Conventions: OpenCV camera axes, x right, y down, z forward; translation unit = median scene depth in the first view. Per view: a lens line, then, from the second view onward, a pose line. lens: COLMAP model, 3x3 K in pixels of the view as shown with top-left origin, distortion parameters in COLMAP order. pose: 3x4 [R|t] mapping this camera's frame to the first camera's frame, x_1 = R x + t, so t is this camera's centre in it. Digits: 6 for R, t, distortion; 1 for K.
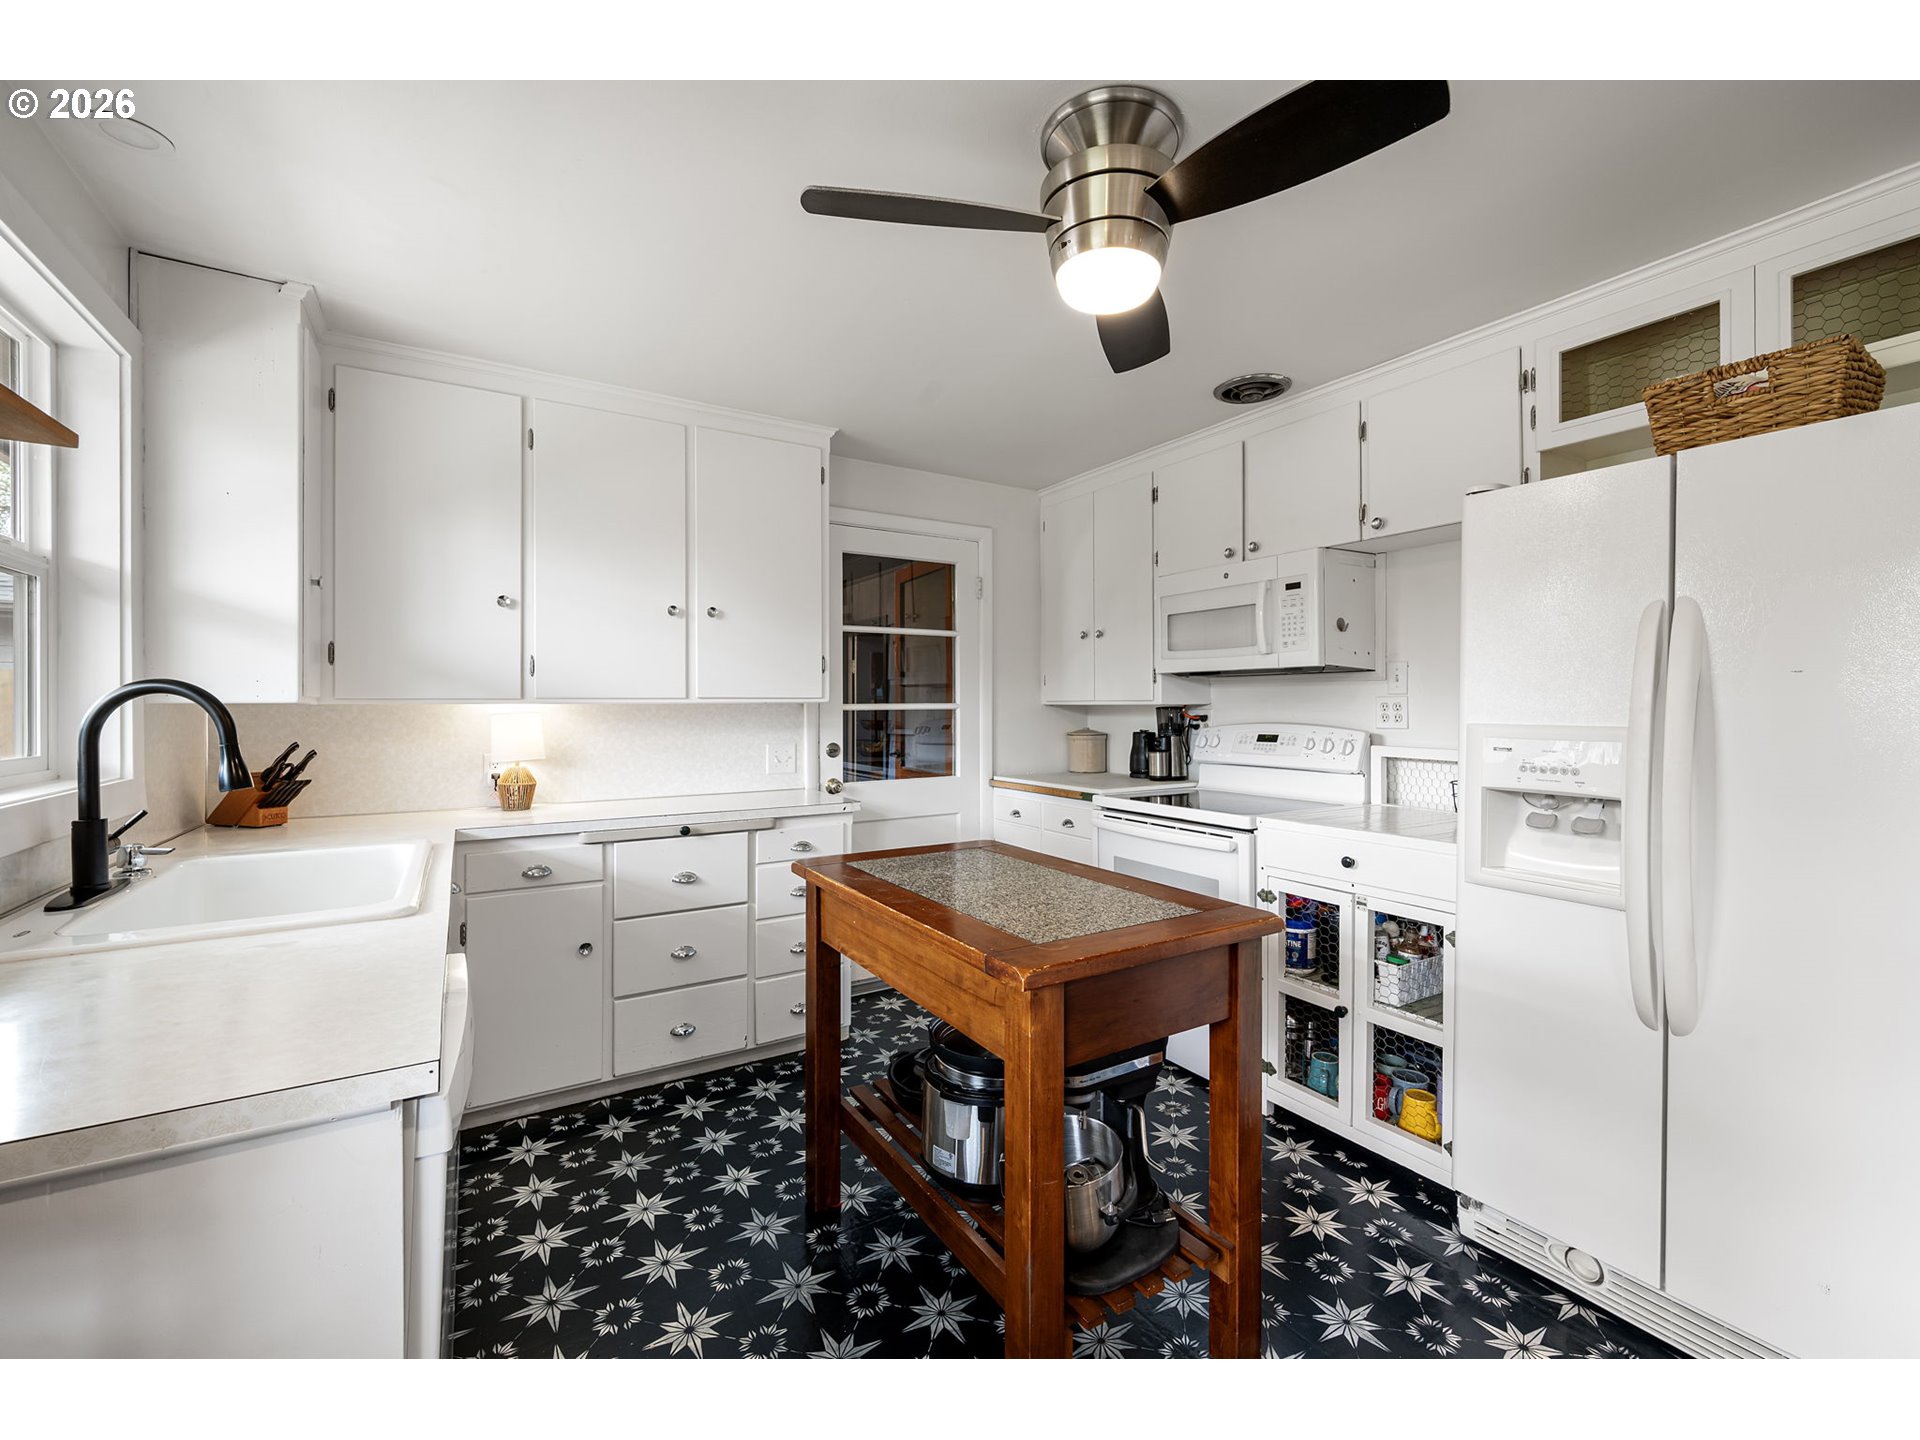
lens RADIAL K [[807.5, 0, 956.5], [0, 807.5, 706.1], [0, 0, 1]] dist [0.000186, -0.001602]
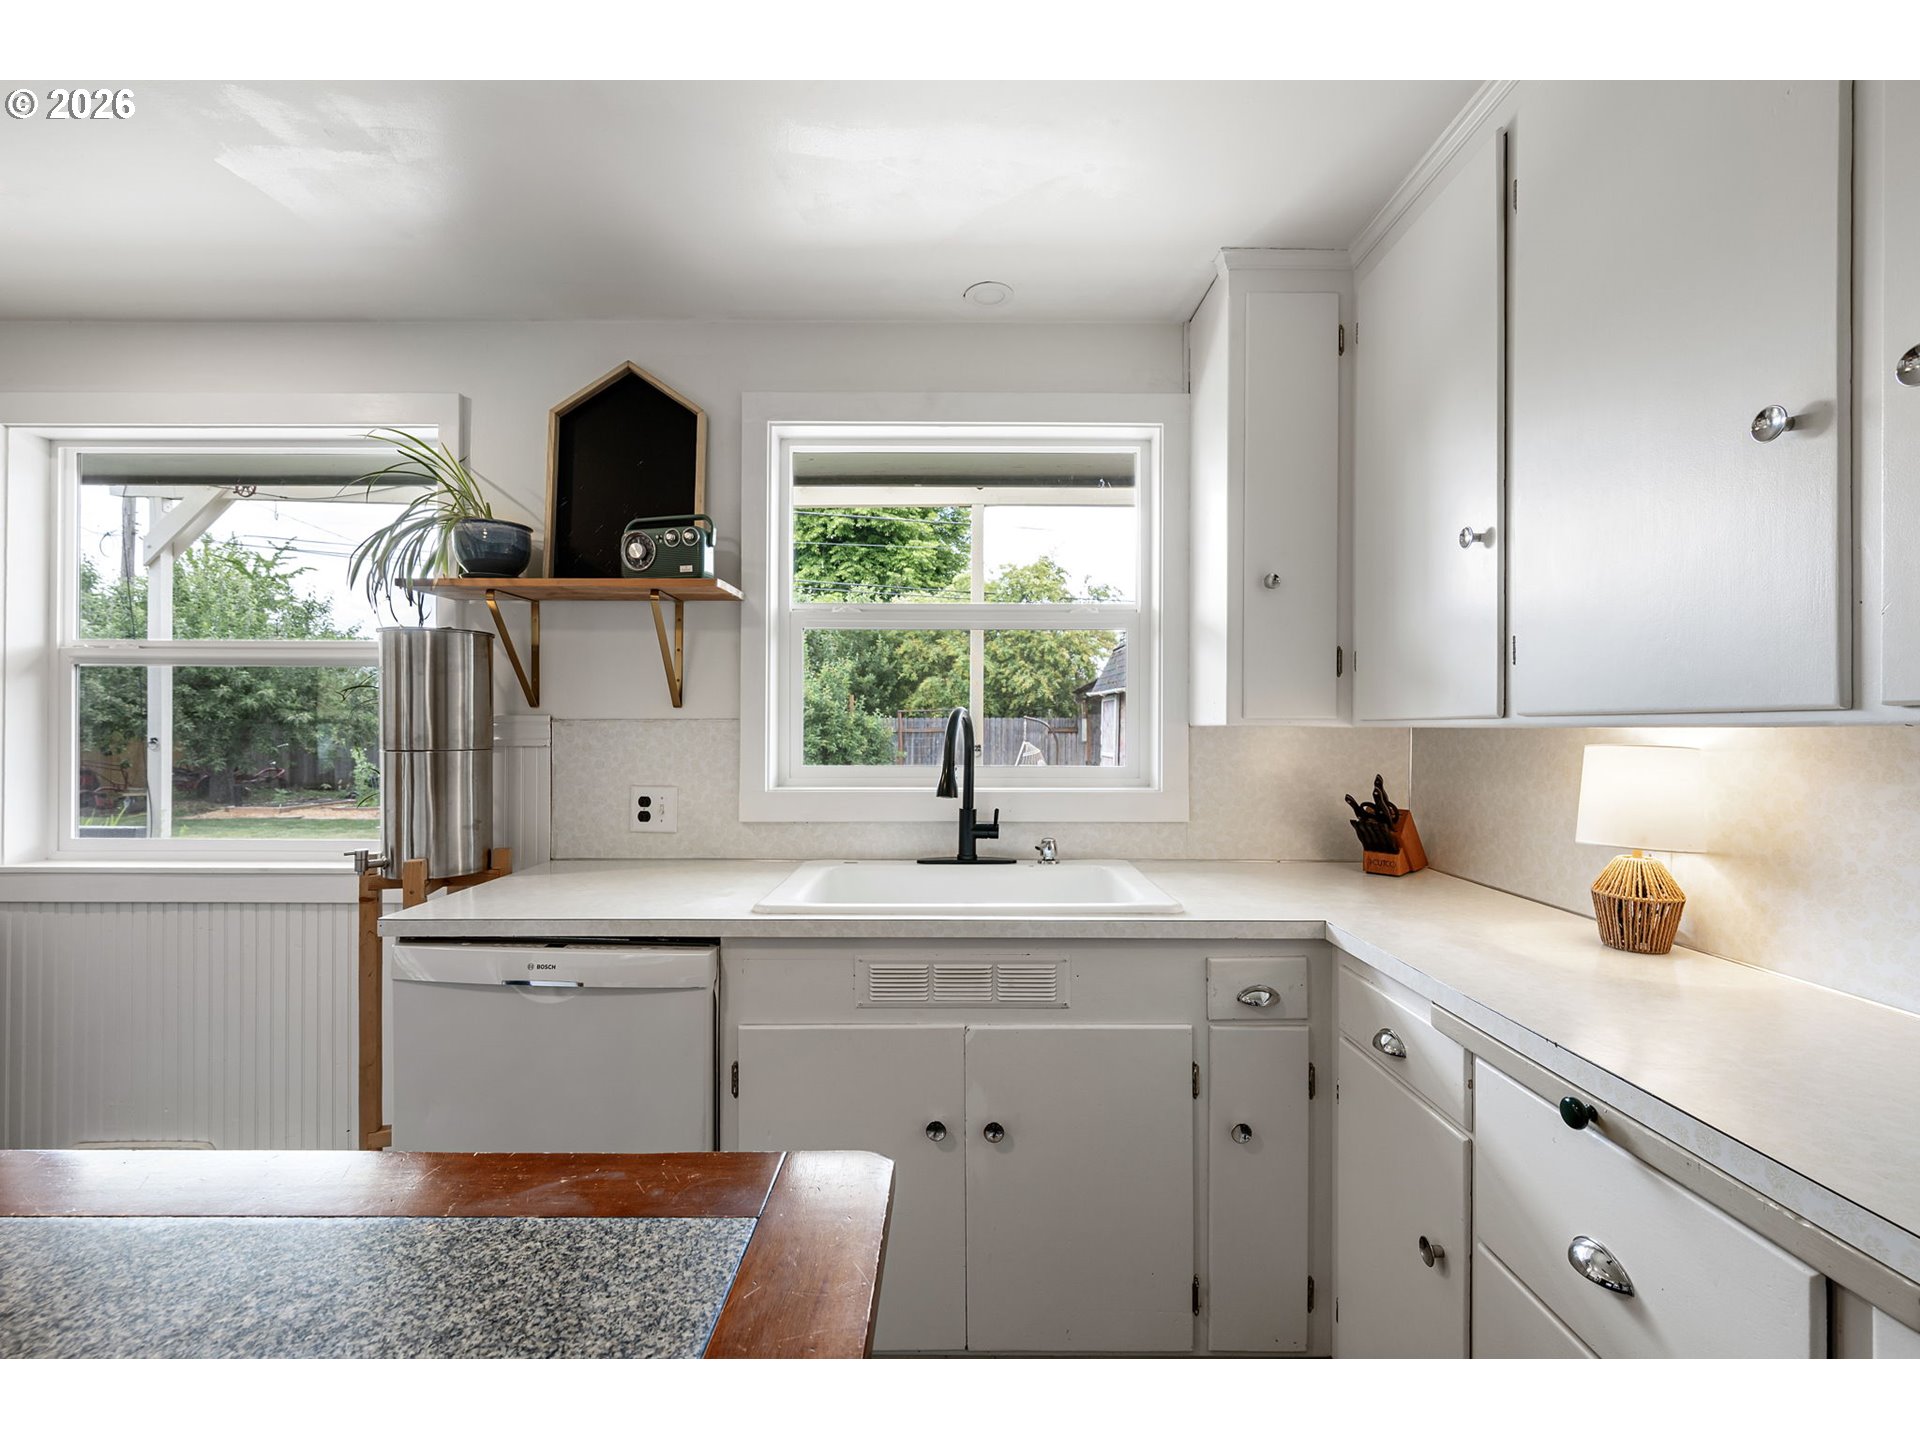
lens RADIAL K [[807.5, 0, 961.0], [0, 807.5, 726.4], [0, 0, 1]] dist [0.000186, -0.001602]
pose [[-0.516695, 0.000656, -0.856169, 0.071524], [-0.002008, 0.999996, 0.001977, -0.003317], [0.856167, 0.002741, -0.516692, 0.901010]]
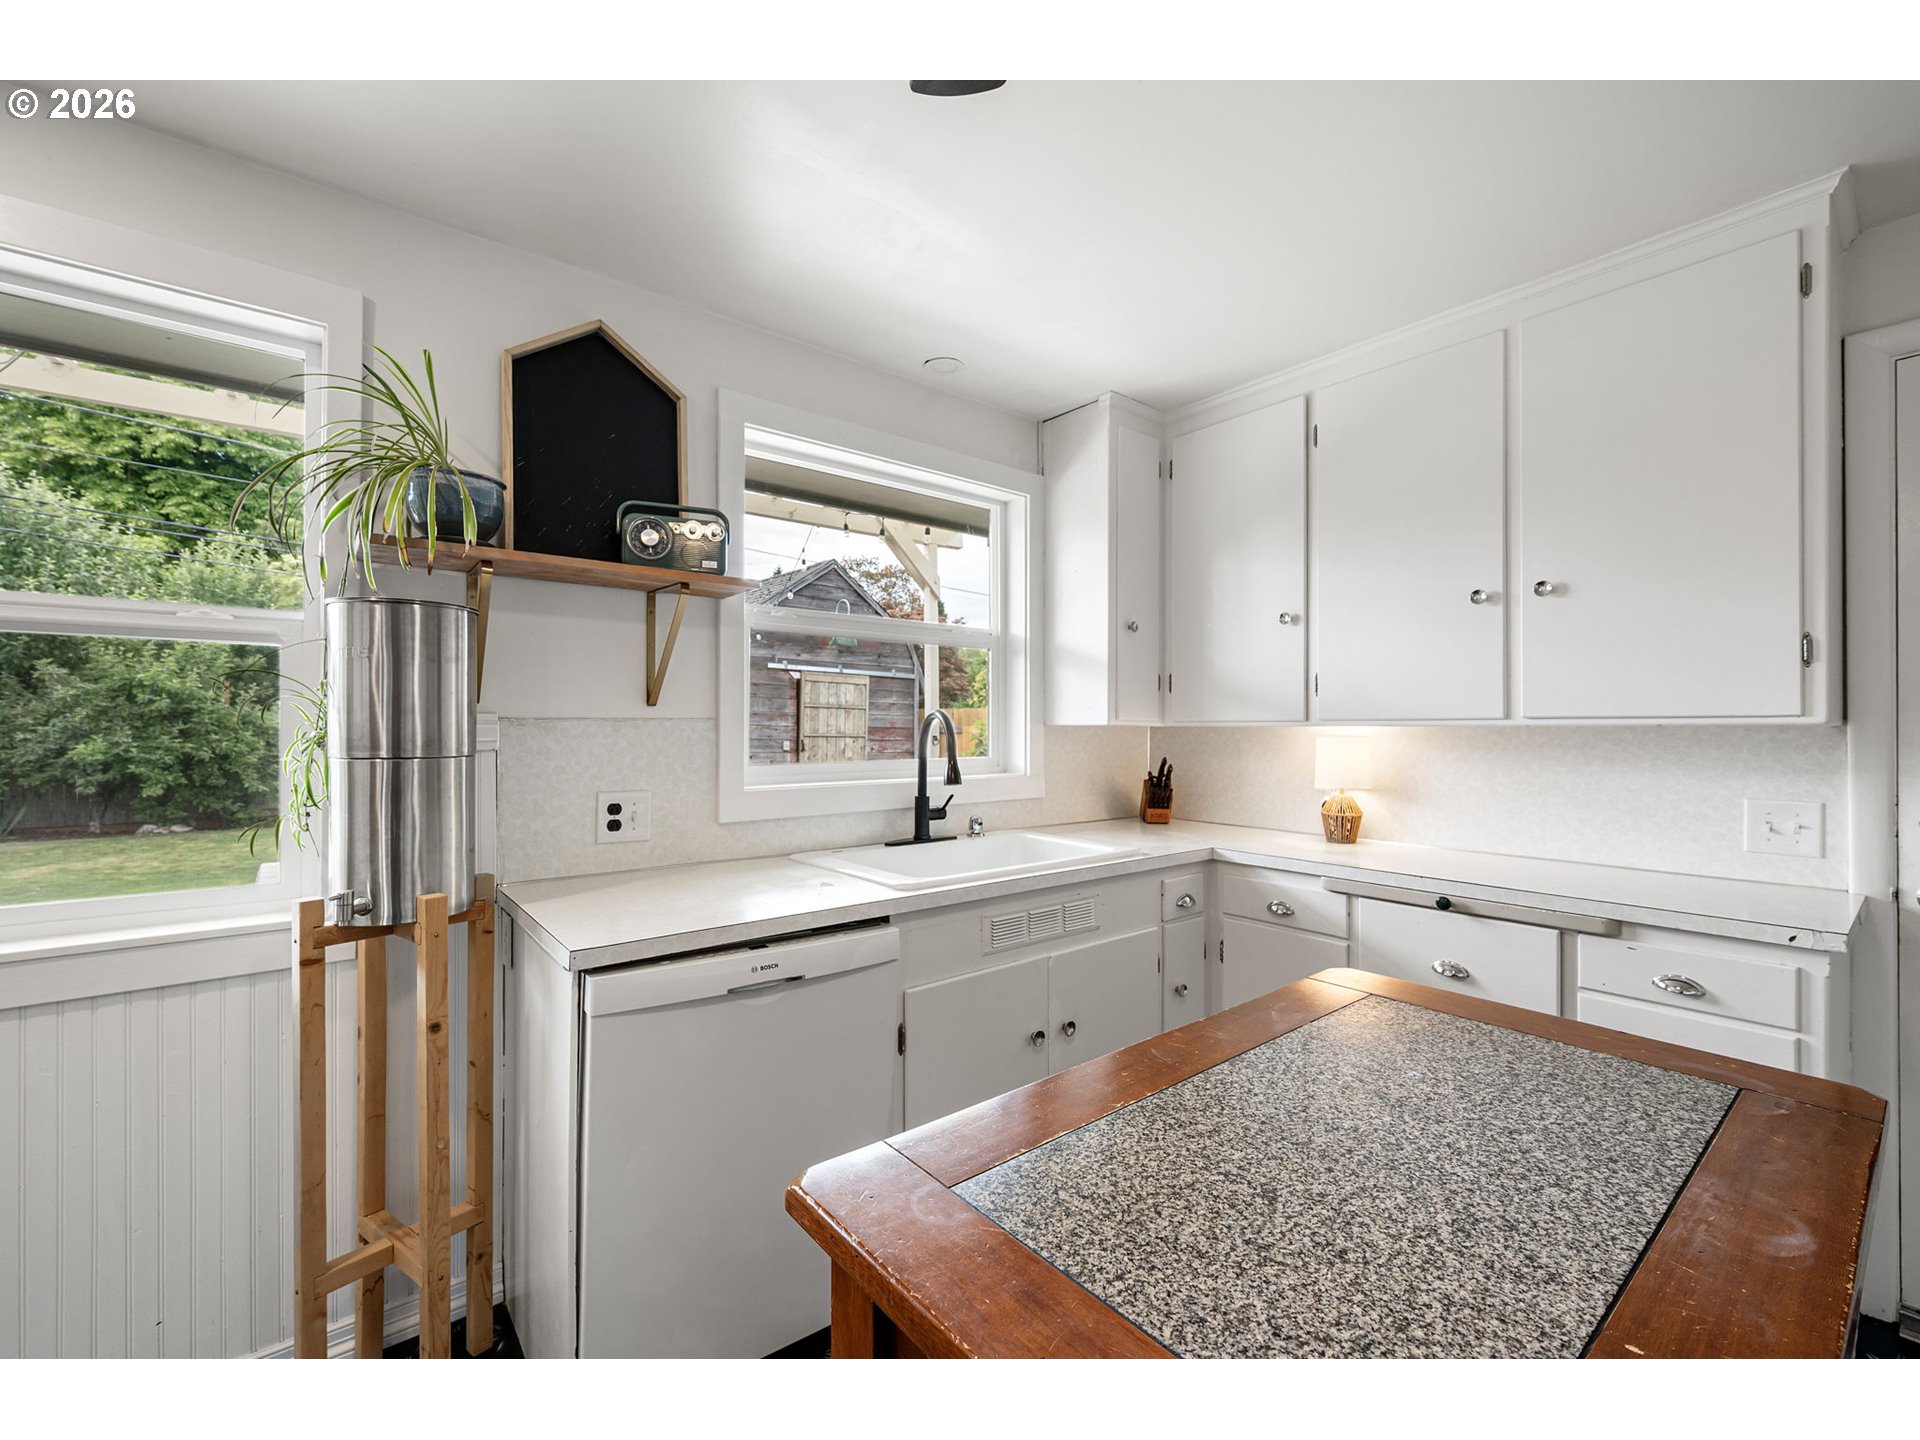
lens RADIAL K [[807.5, 0, 962.8], [0, 807.5, 722.5], [0, 0, 1]] dist [0.000186, -0.001602]
pose [[0.134528, -0.001517, -0.990909, 0.301277], [-0.002659, 0.999995, -0.001892, -0.003927], [0.990906, 0.002889, 0.134523, 0.451834]]
